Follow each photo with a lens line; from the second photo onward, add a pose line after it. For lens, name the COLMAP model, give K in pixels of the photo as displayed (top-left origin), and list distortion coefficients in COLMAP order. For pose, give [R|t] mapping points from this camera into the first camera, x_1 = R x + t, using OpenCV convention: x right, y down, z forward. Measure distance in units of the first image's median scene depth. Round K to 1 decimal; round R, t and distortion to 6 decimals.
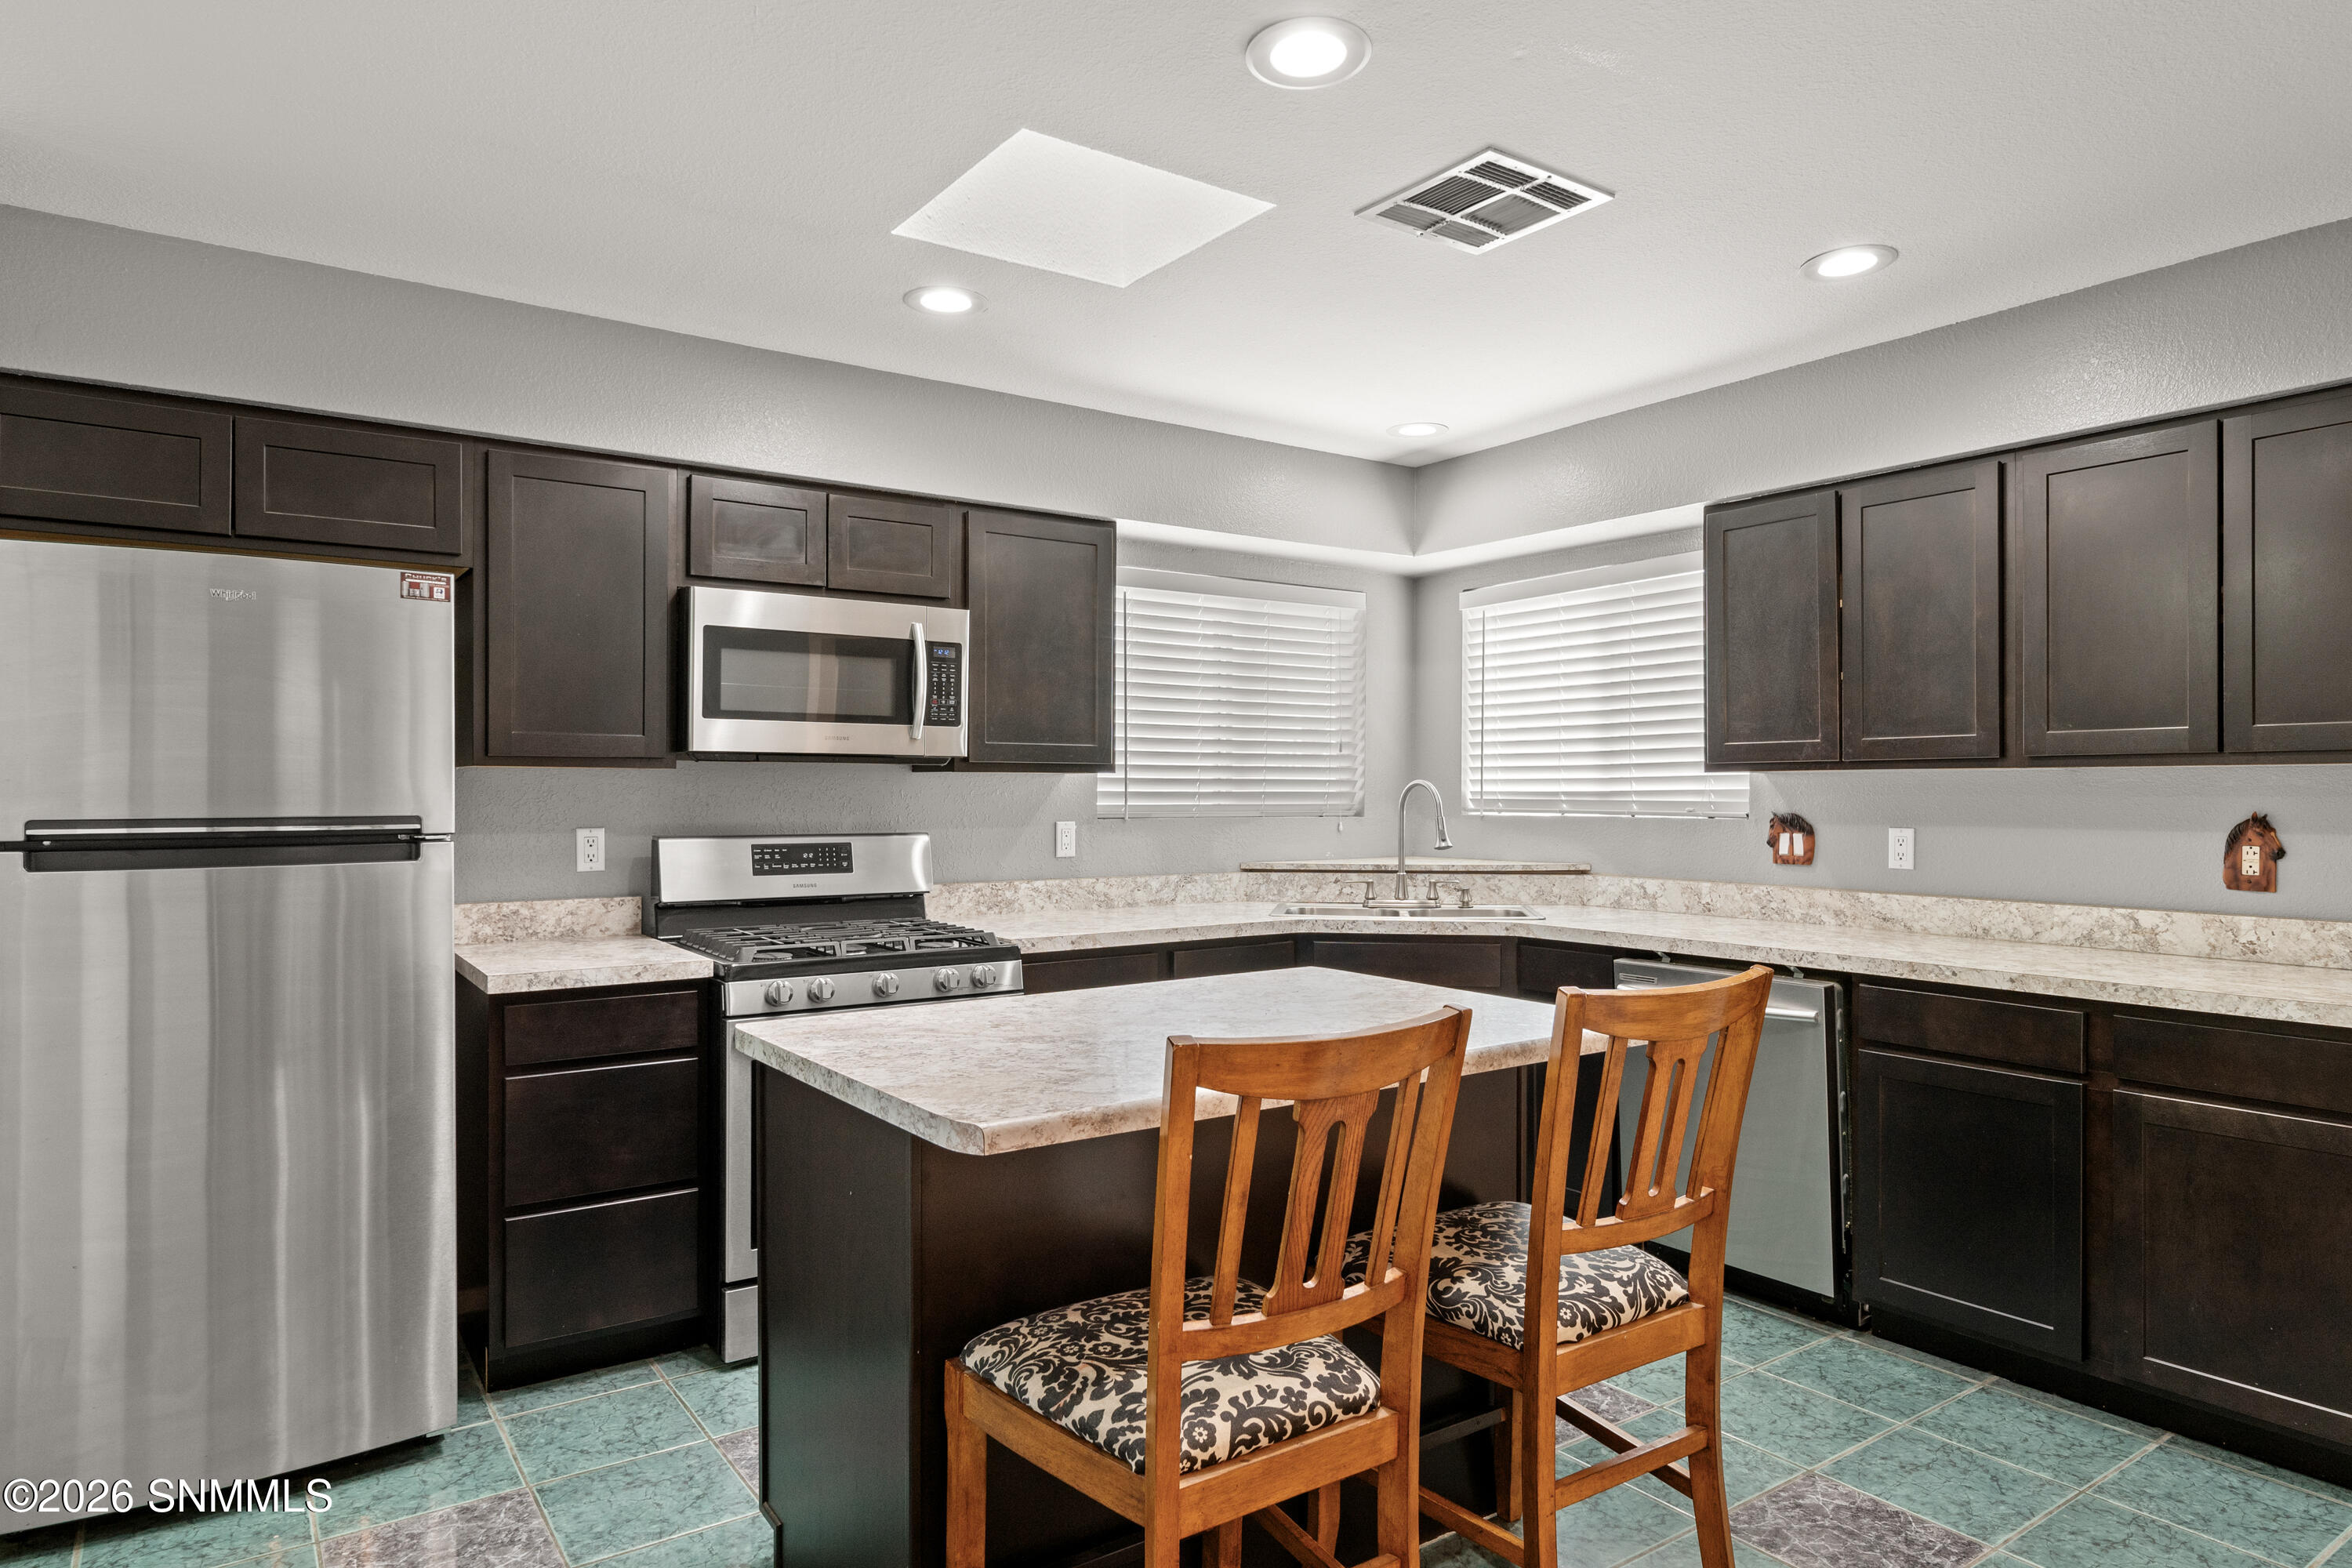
lens RADIAL K [[1392.8, 0, 1183.7], [0, 1392.8, 784.6], [0, 0, 1]] dist [-0.002616, 0.003966]
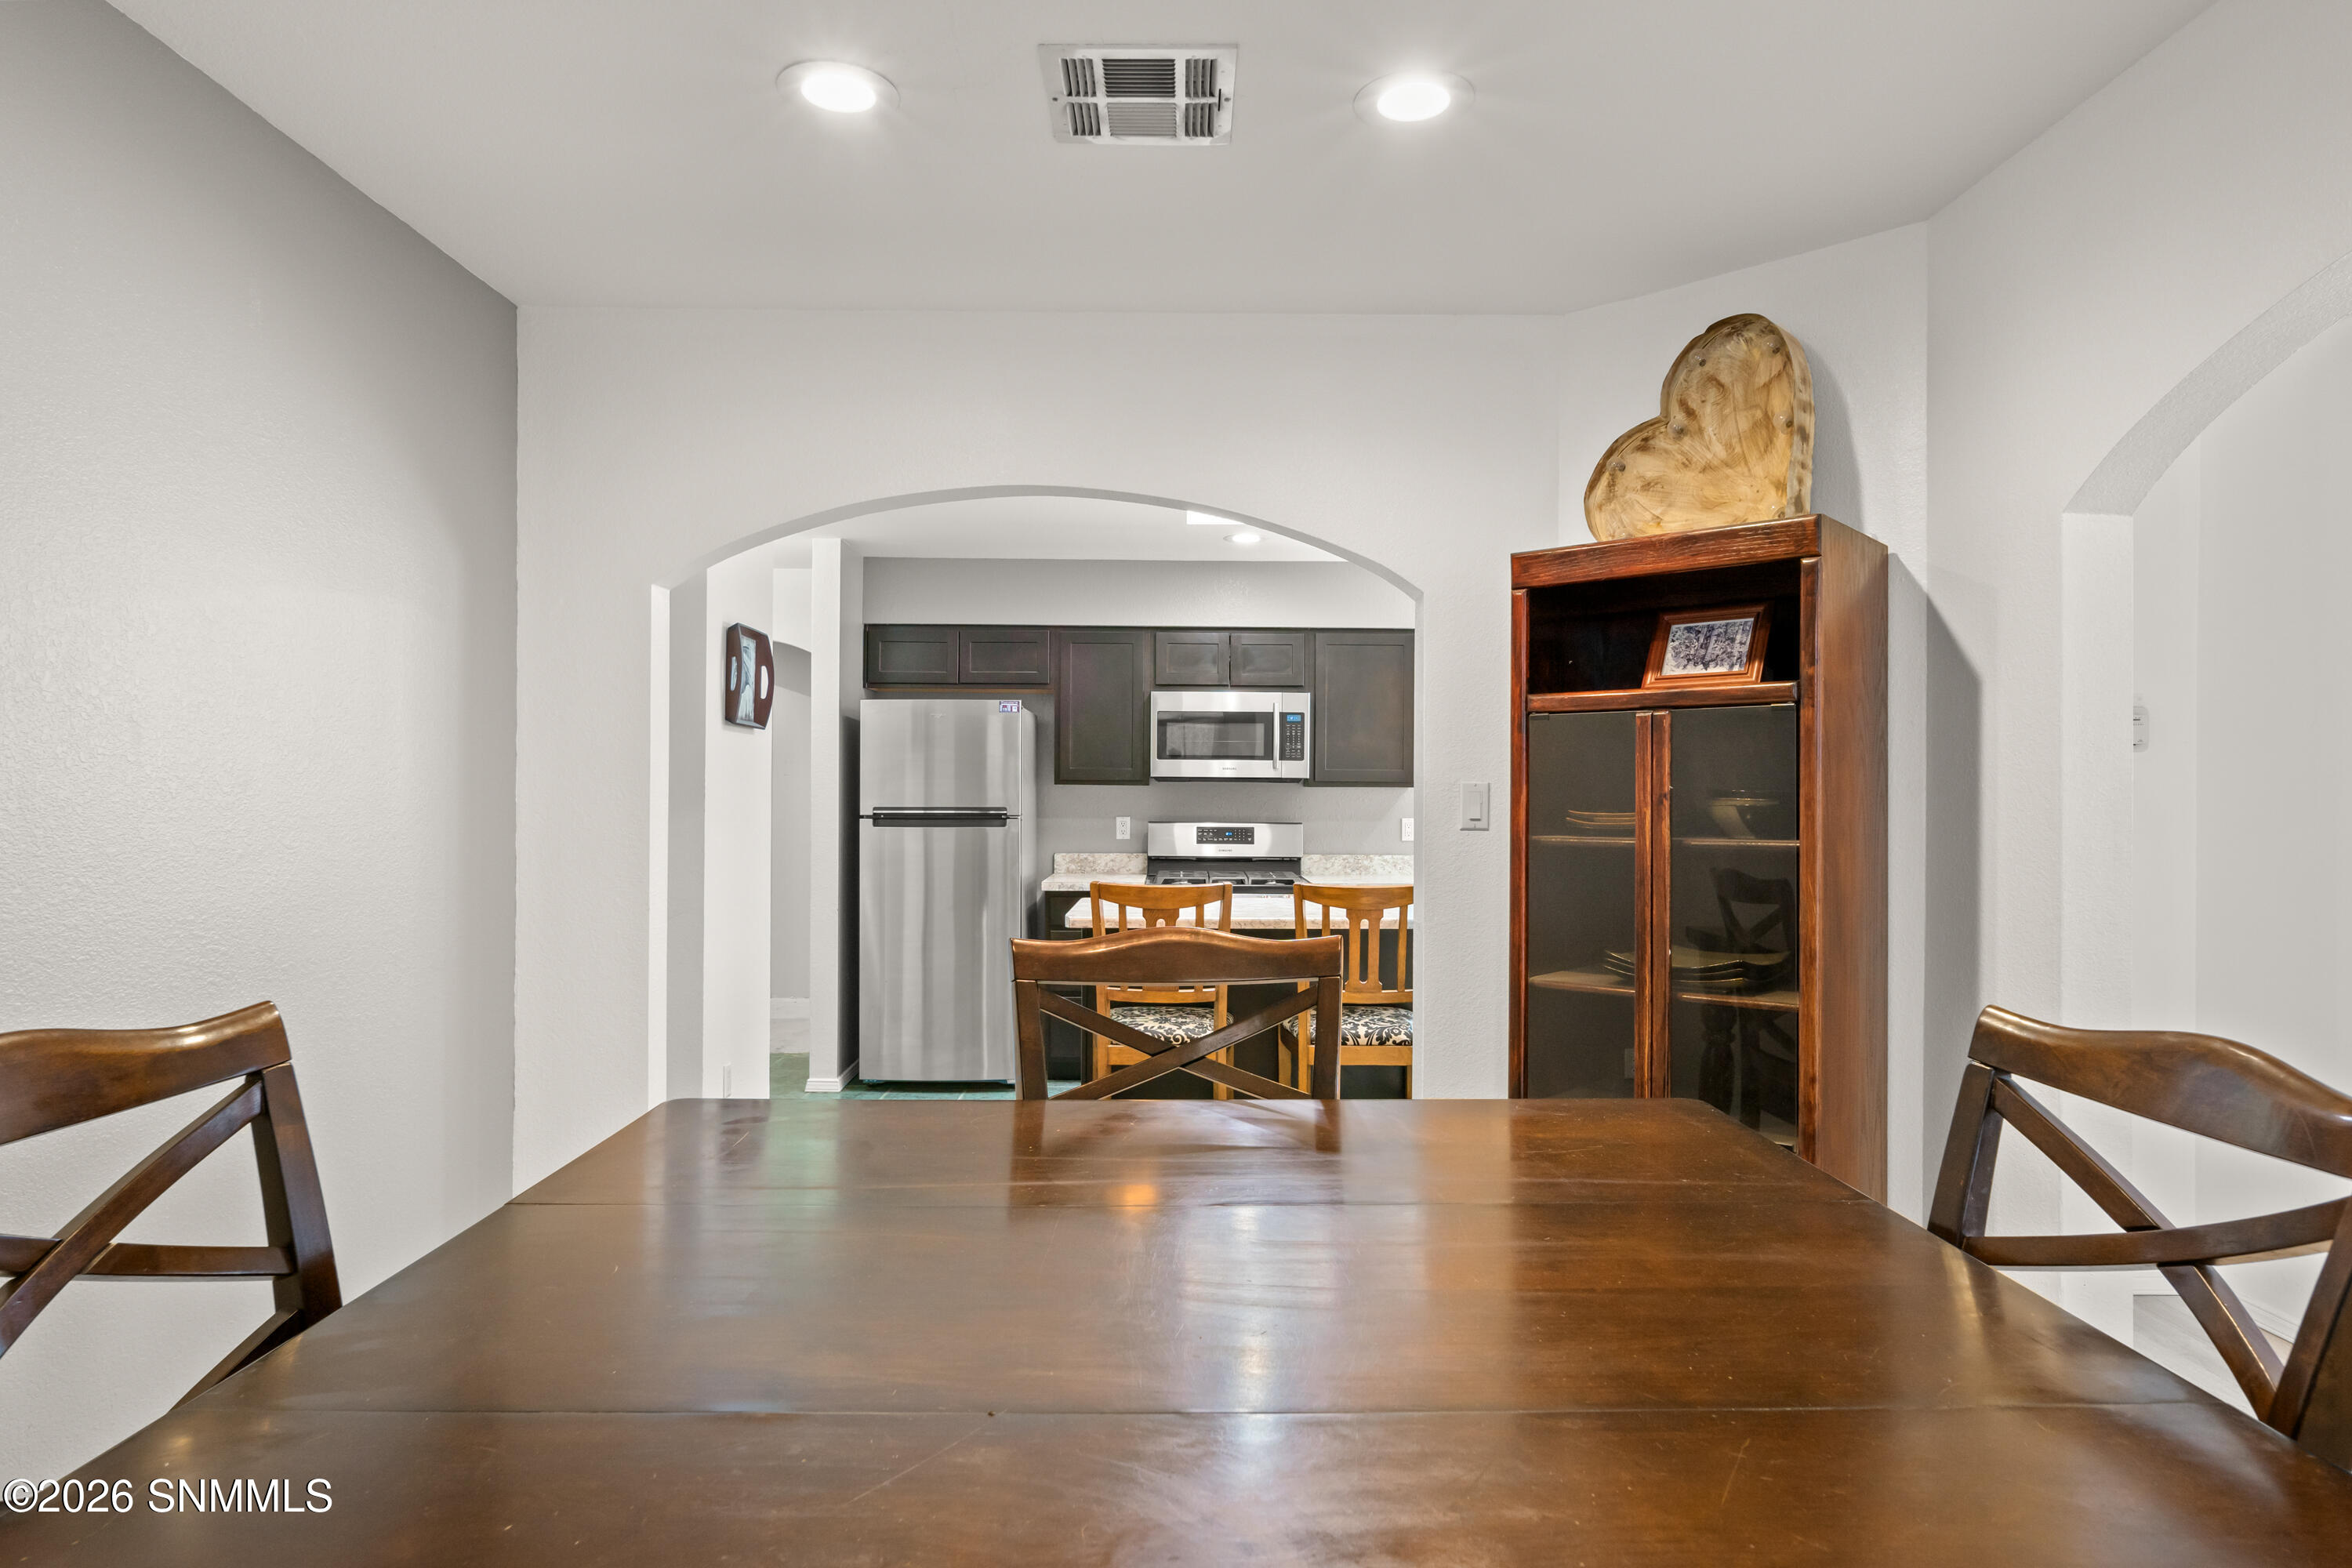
lens RADIAL K [[1392.8, 0, 1177.6], [0, 1392.8, 791.8], [0, 0, 1]] dist [-0.002616, 0.003966]
pose [[0.801871, -0.003658, -0.597486, 0.754061], [-0.001934, 0.999960, -0.008717, 0.012411], [0.597494, 0.008146, 0.801832, -0.482173]]
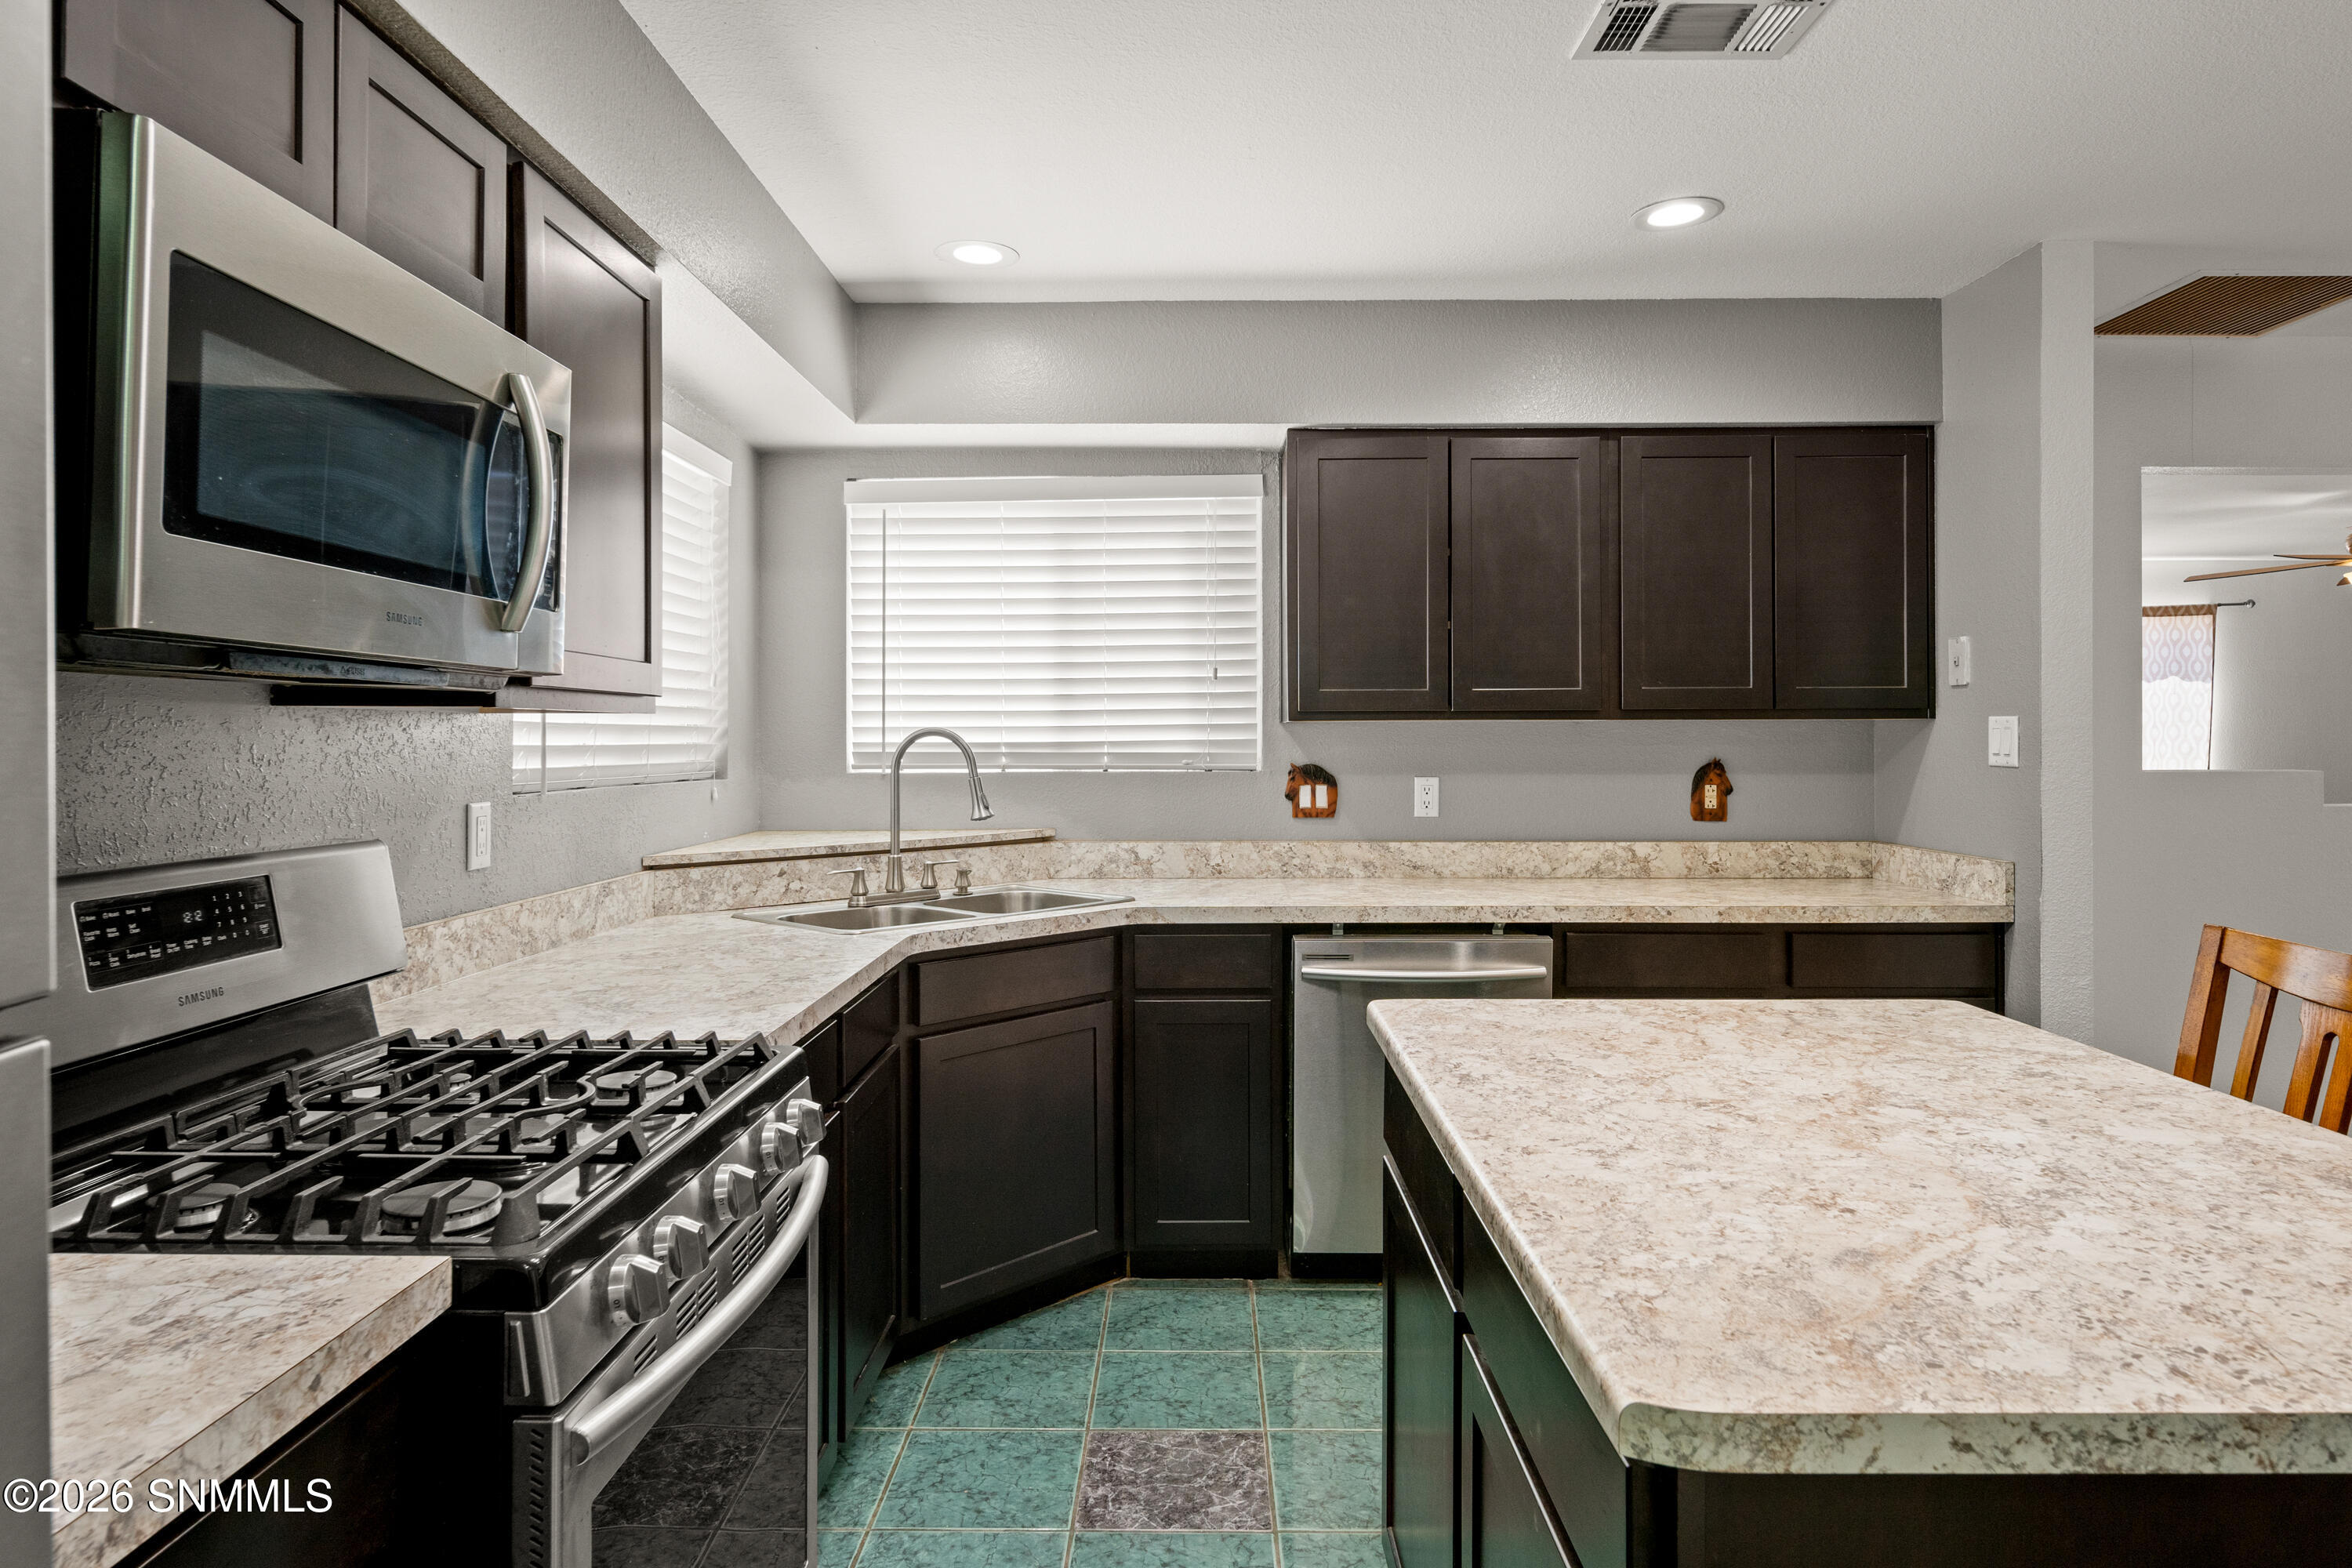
lens RADIAL K [[1392.8, 0, 1187.8], [0, 1392.8, 726.9], [0, 0, 1]] dist [-0.002616, 0.003966]
pose [[0.582195, 0.004931, 0.813034, -0.422963], [-0.001697, 0.999987, -0.004850, -0.000392], [-0.813047, 0.001444, 0.582196, 0.548323]]
